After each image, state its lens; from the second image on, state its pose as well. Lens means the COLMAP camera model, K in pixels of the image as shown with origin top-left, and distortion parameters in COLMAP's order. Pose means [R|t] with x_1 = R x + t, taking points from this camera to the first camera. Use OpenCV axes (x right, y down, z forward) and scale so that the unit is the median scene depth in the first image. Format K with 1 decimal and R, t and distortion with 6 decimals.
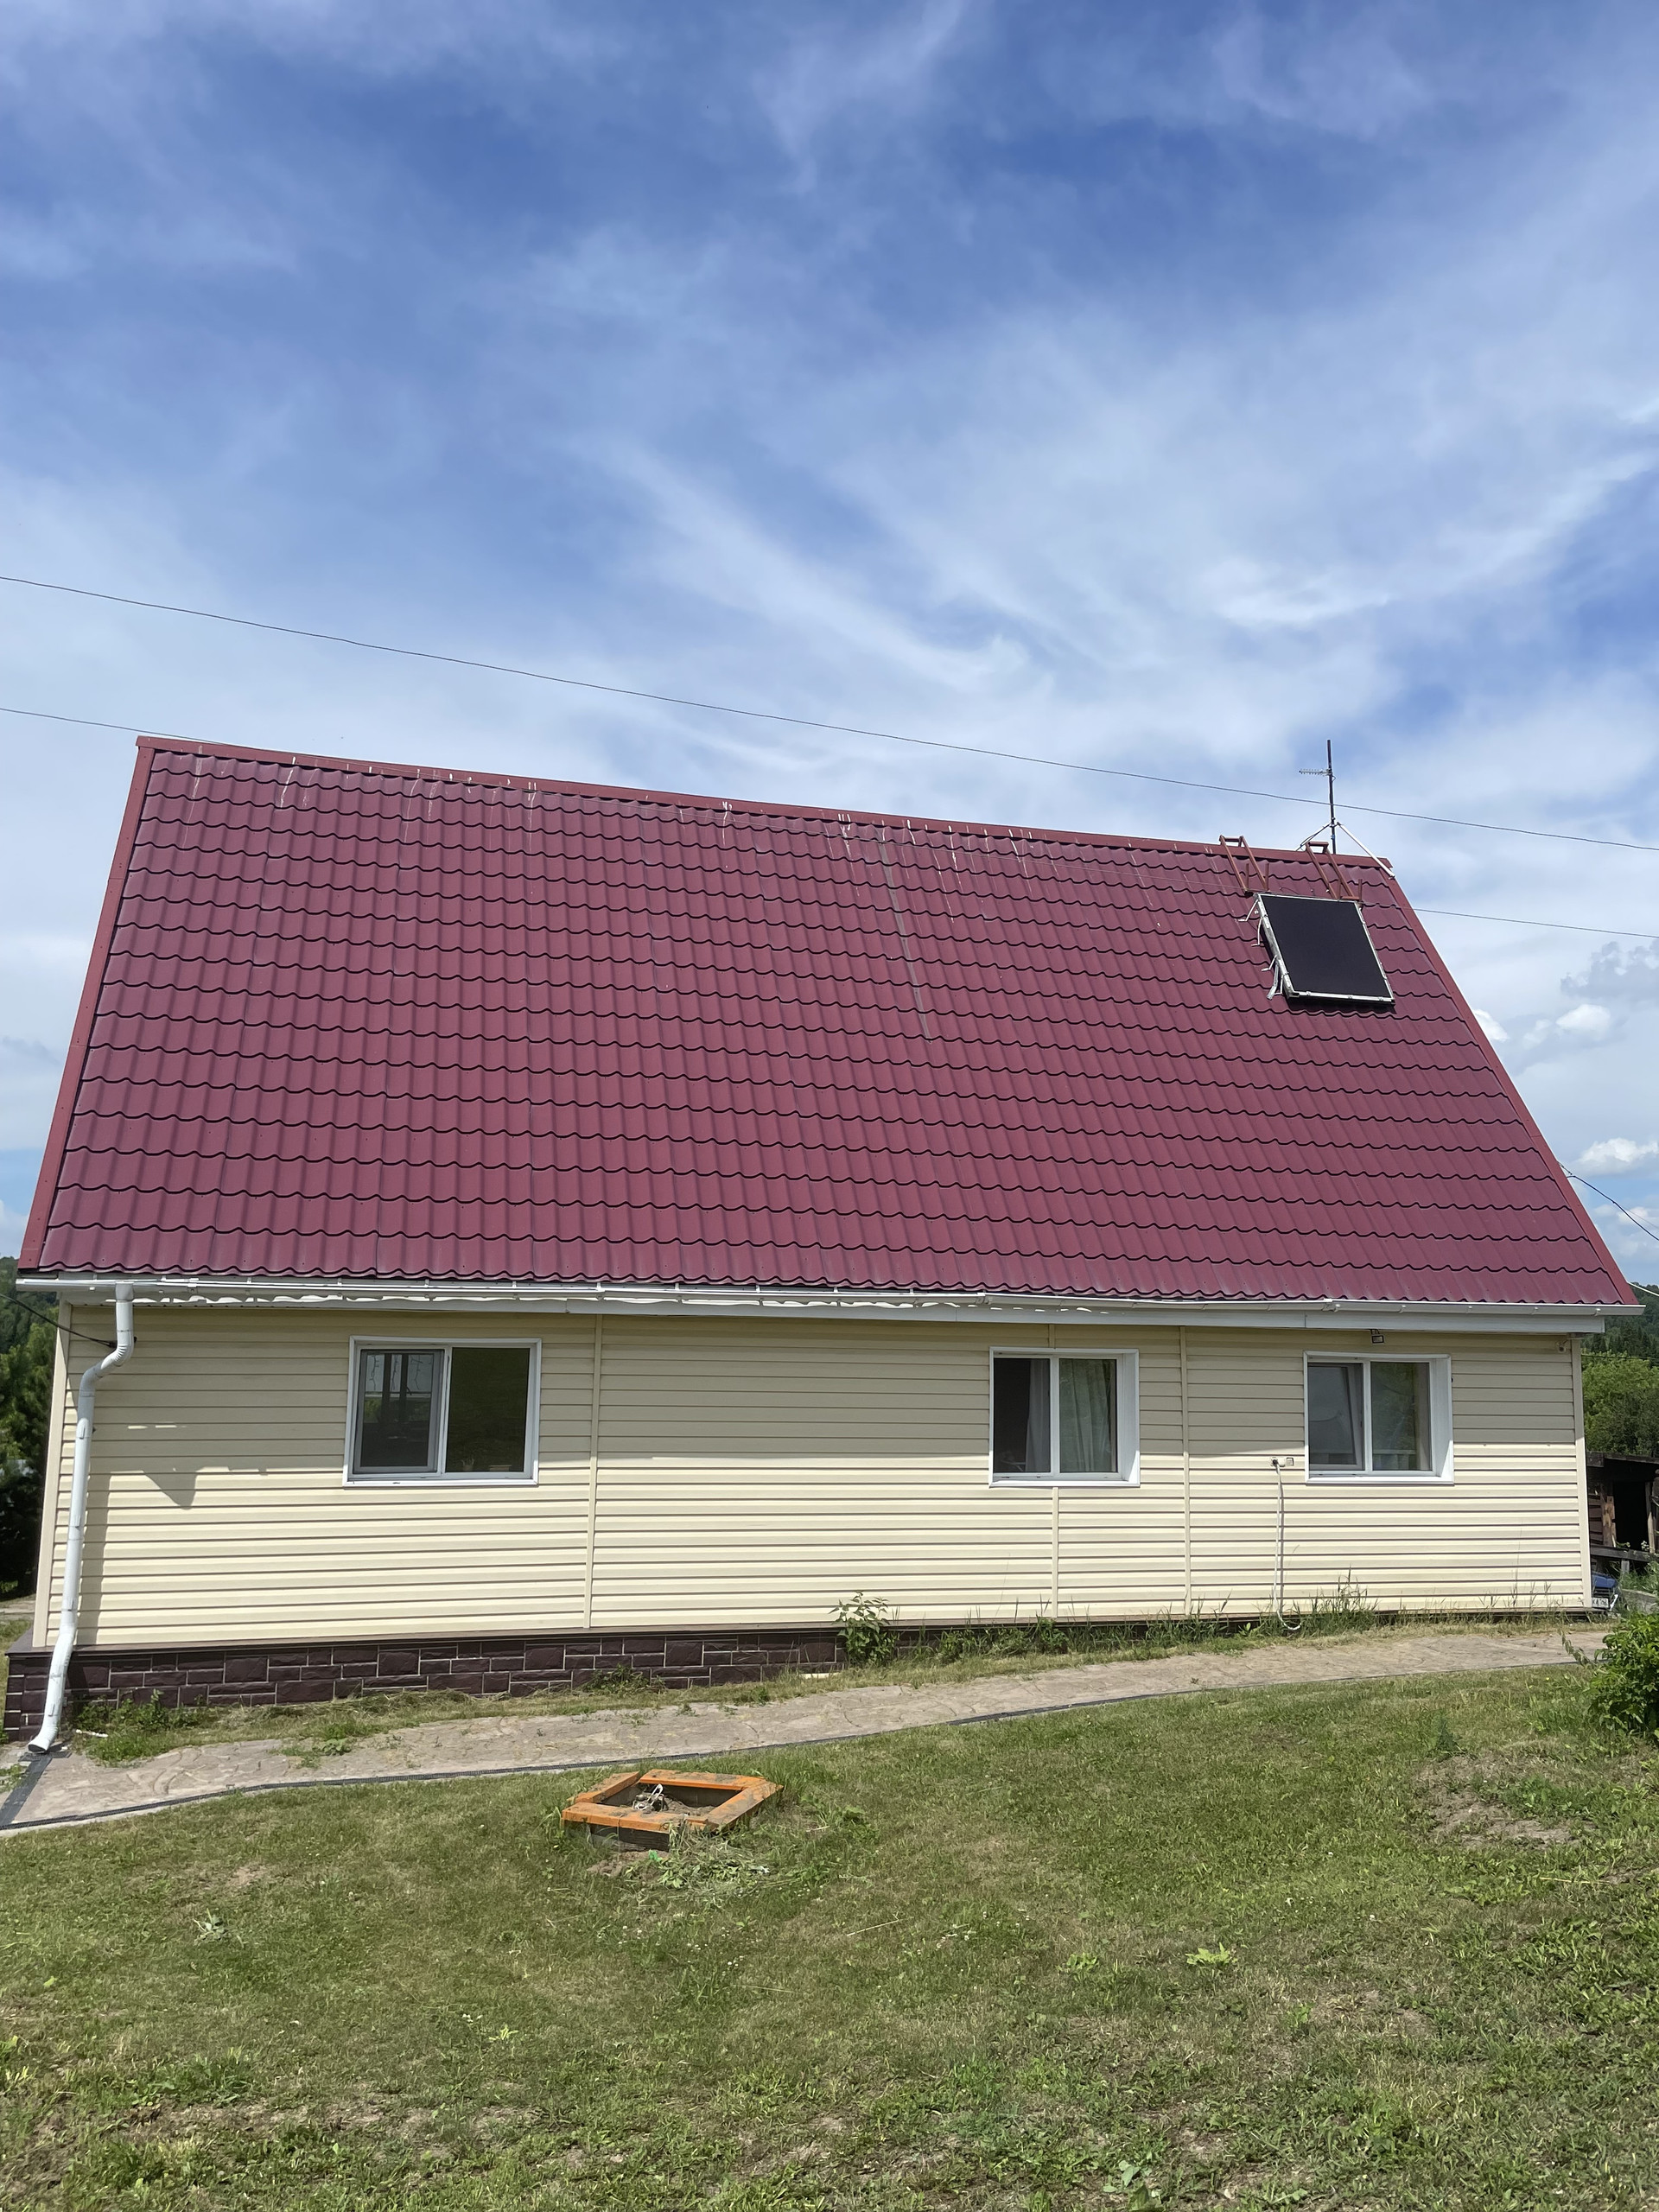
lens RADIAL K [[1698.4, 0, 836.1], [0, 1698.4, 1100.0], [0, 0, 1]] dist [0.075923, -0.102469]
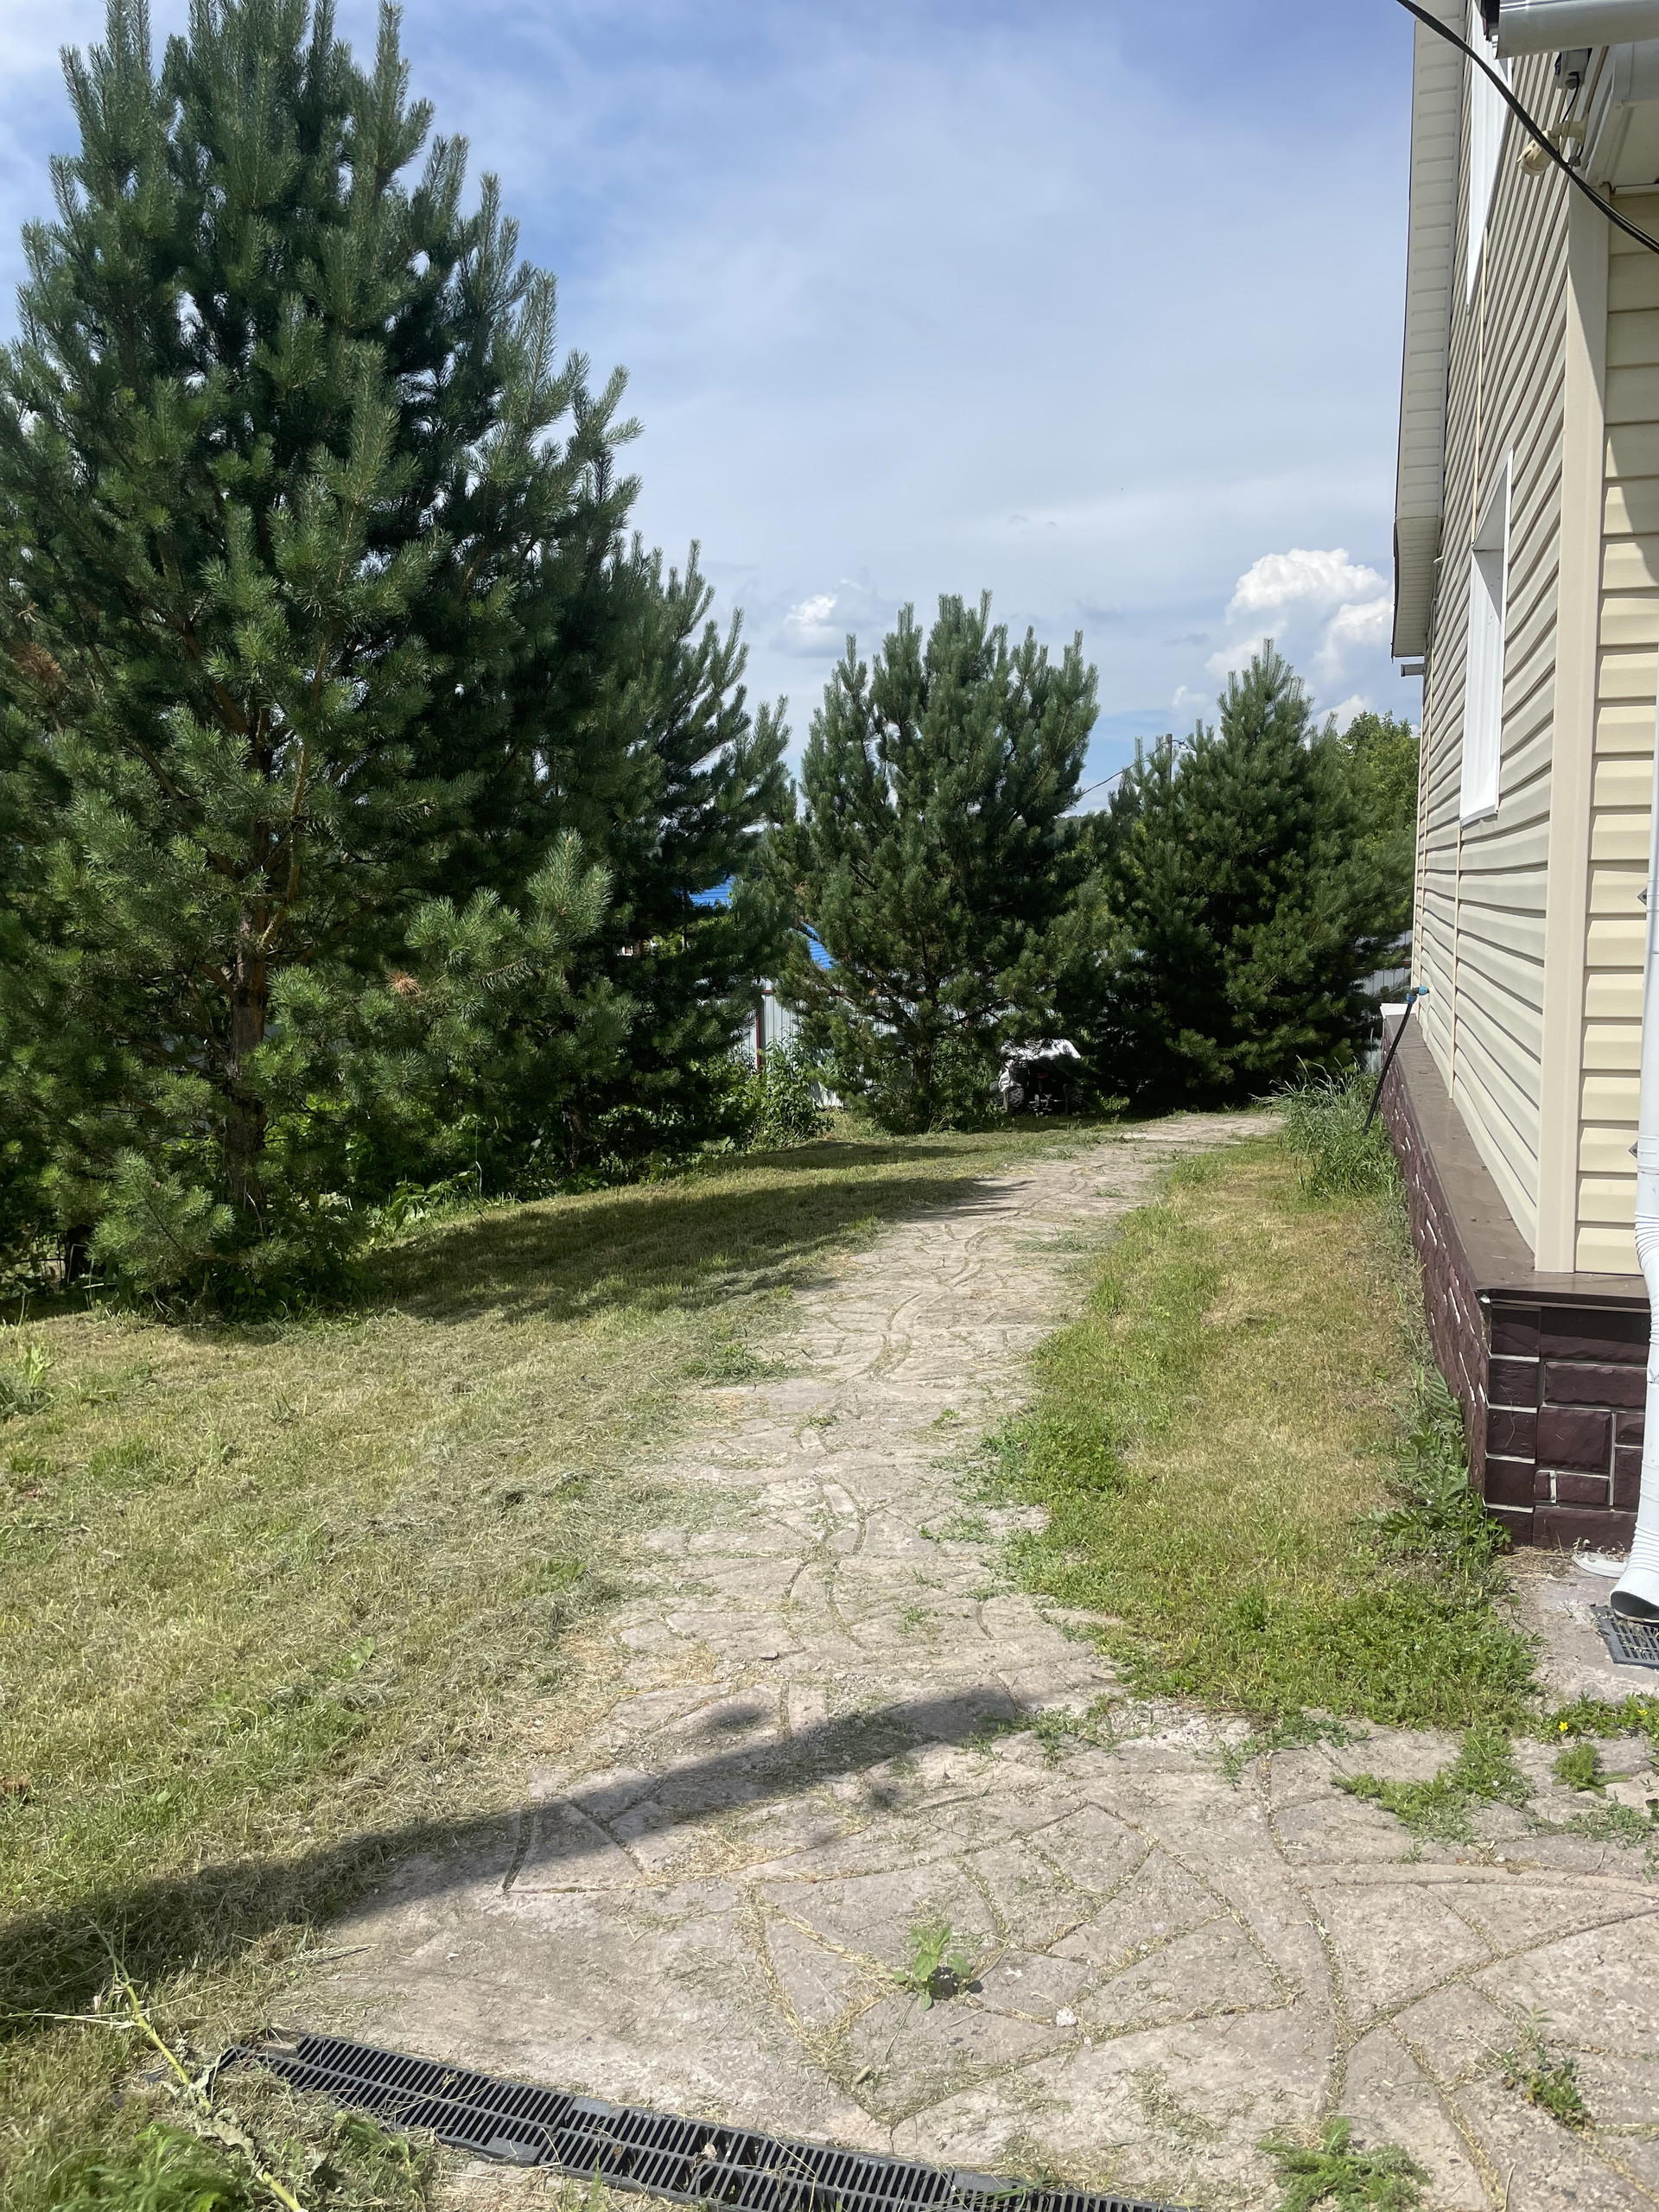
lens RADIAL K [[1698.4, 0, 840.9], [0, 1698.4, 1091.6], [0, 0, 1]] dist [0.075923, -0.102469]
pose [[0.852462, 0.038888, -0.521340, -0.410211], [0.095680, 0.968780, 0.228714, 0.195848], [0.513958, -0.244852, 0.822128, 0.668525]]
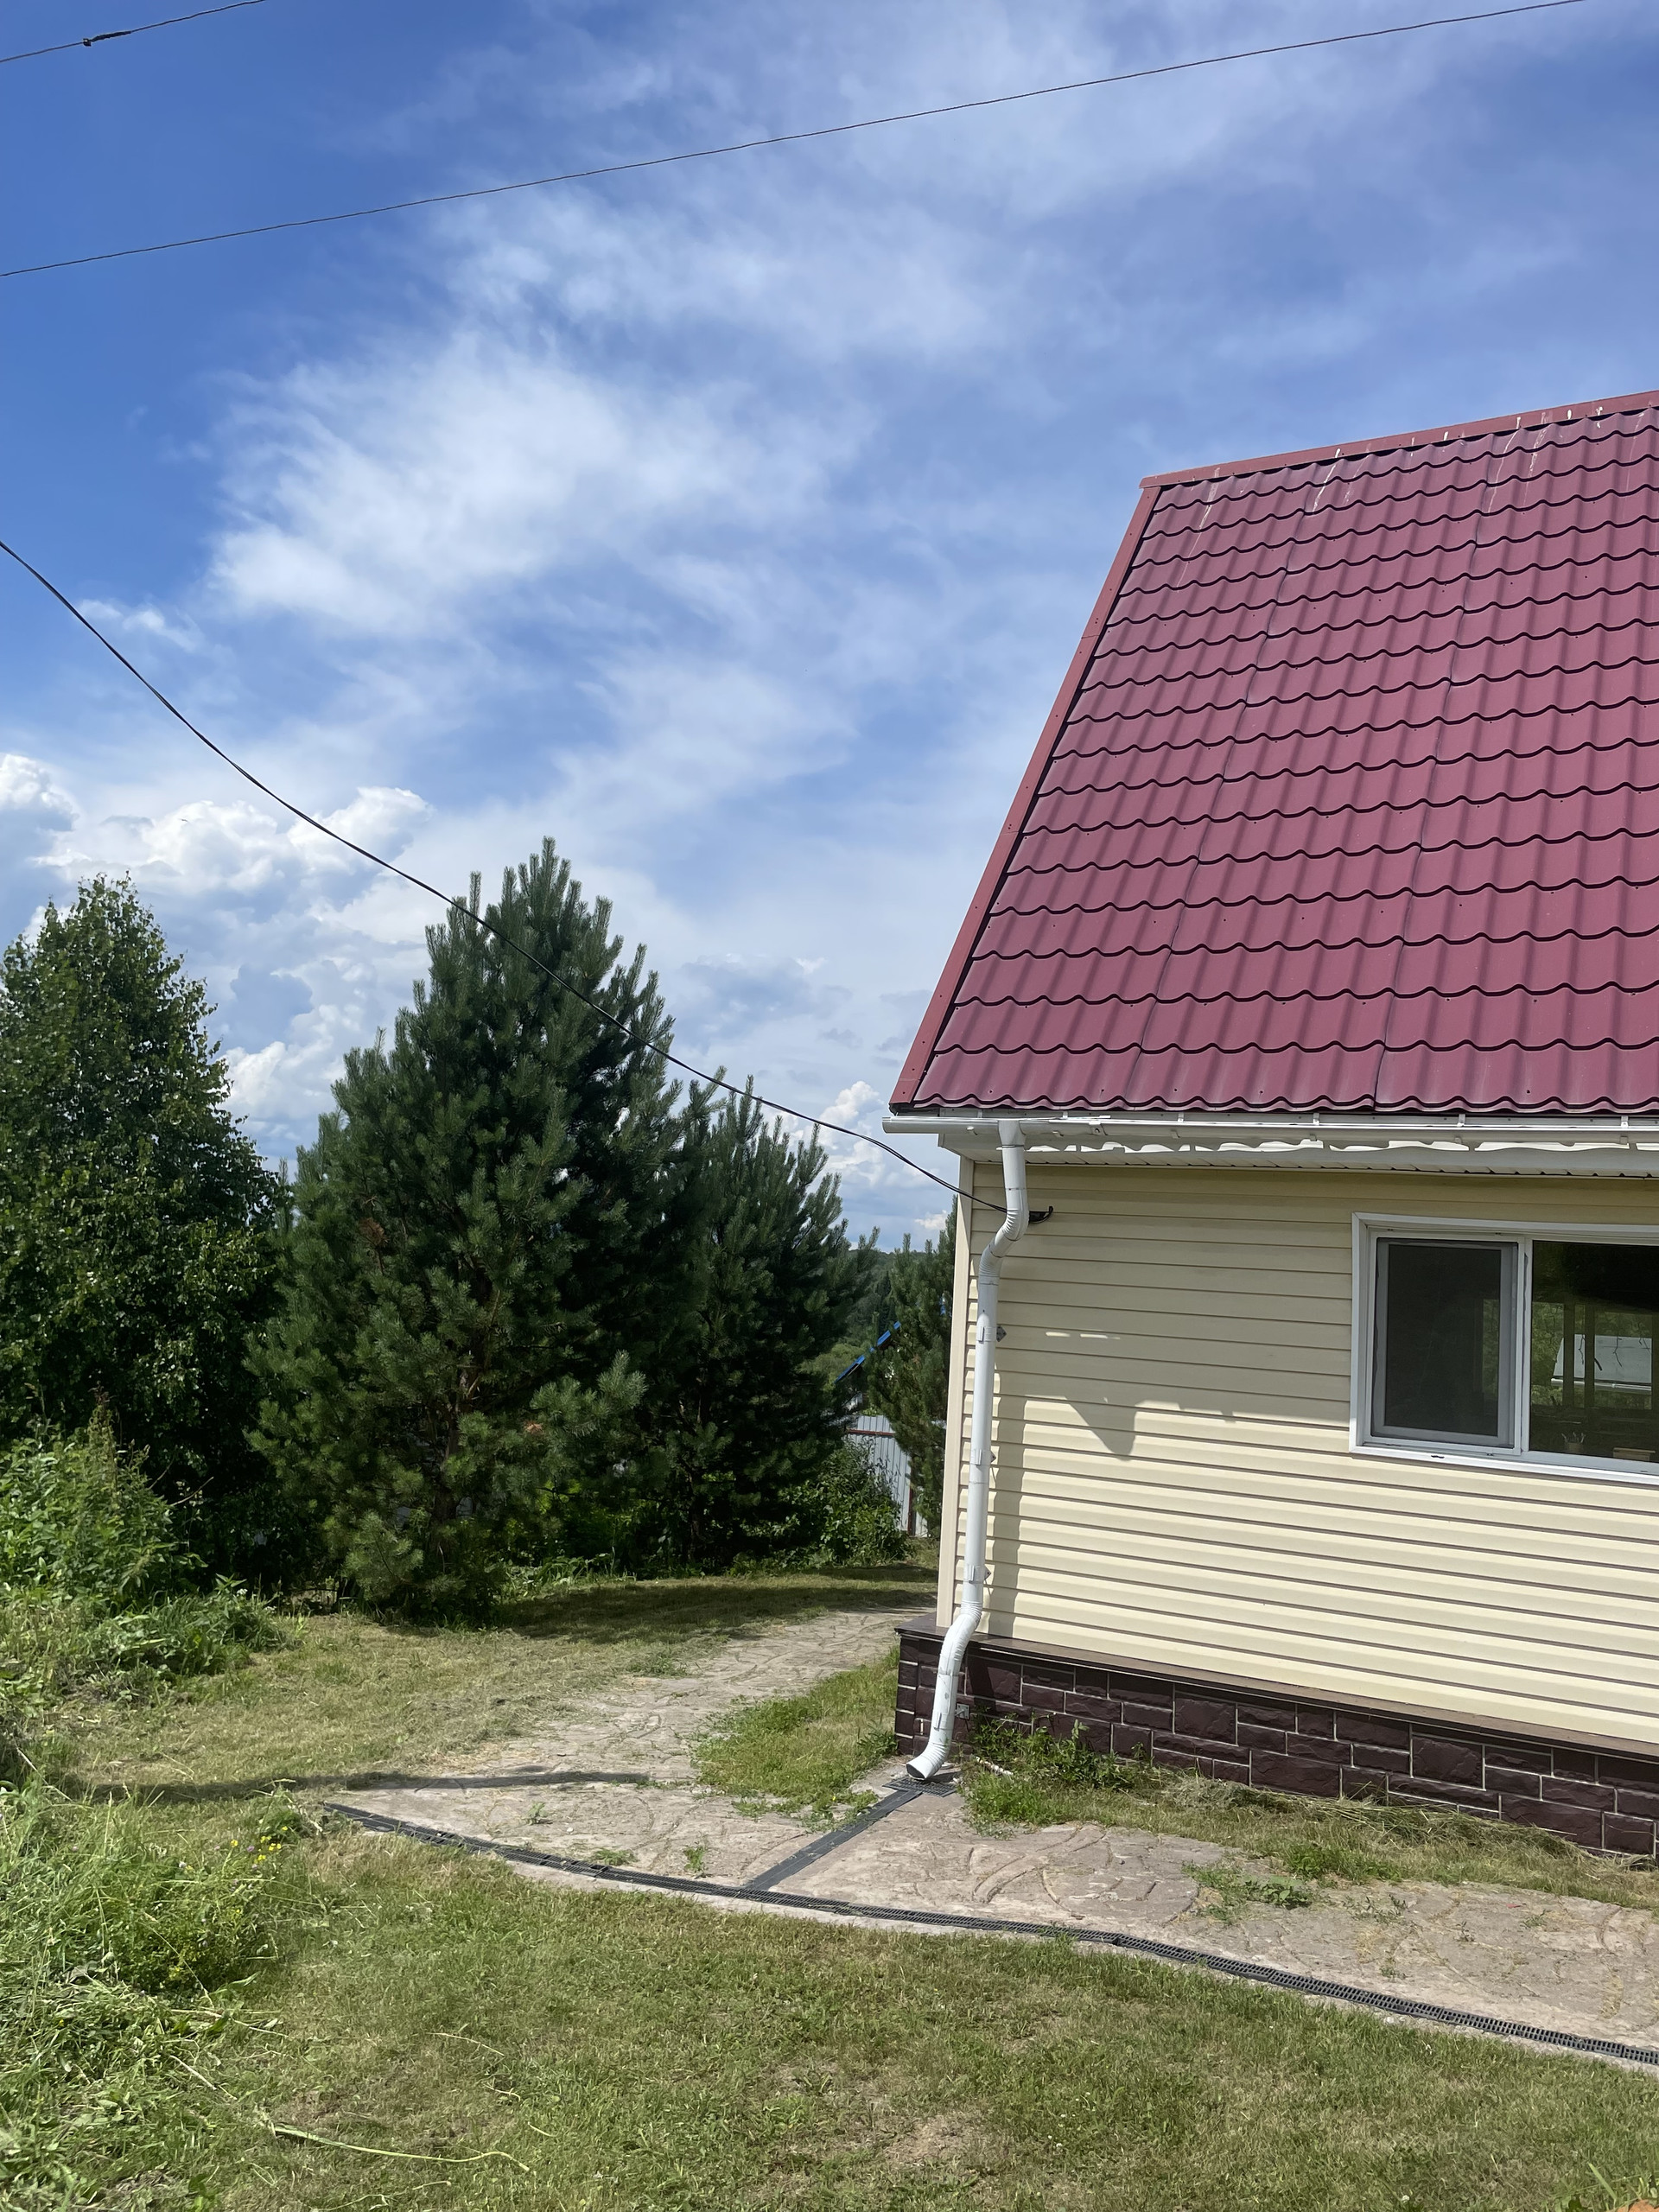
lens RADIAL K [[1698.4, 0, 826.7], [0, 1698.4, 1088.2], [0, 0, 1]] dist [0.075923, -0.102469]
pose [[0.740262, -0.048479, -0.670569, -0.005458], [0.039287, 0.998812, -0.028840, 0.110130], [0.671170, -0.004995, 0.741287, 0.436053]]
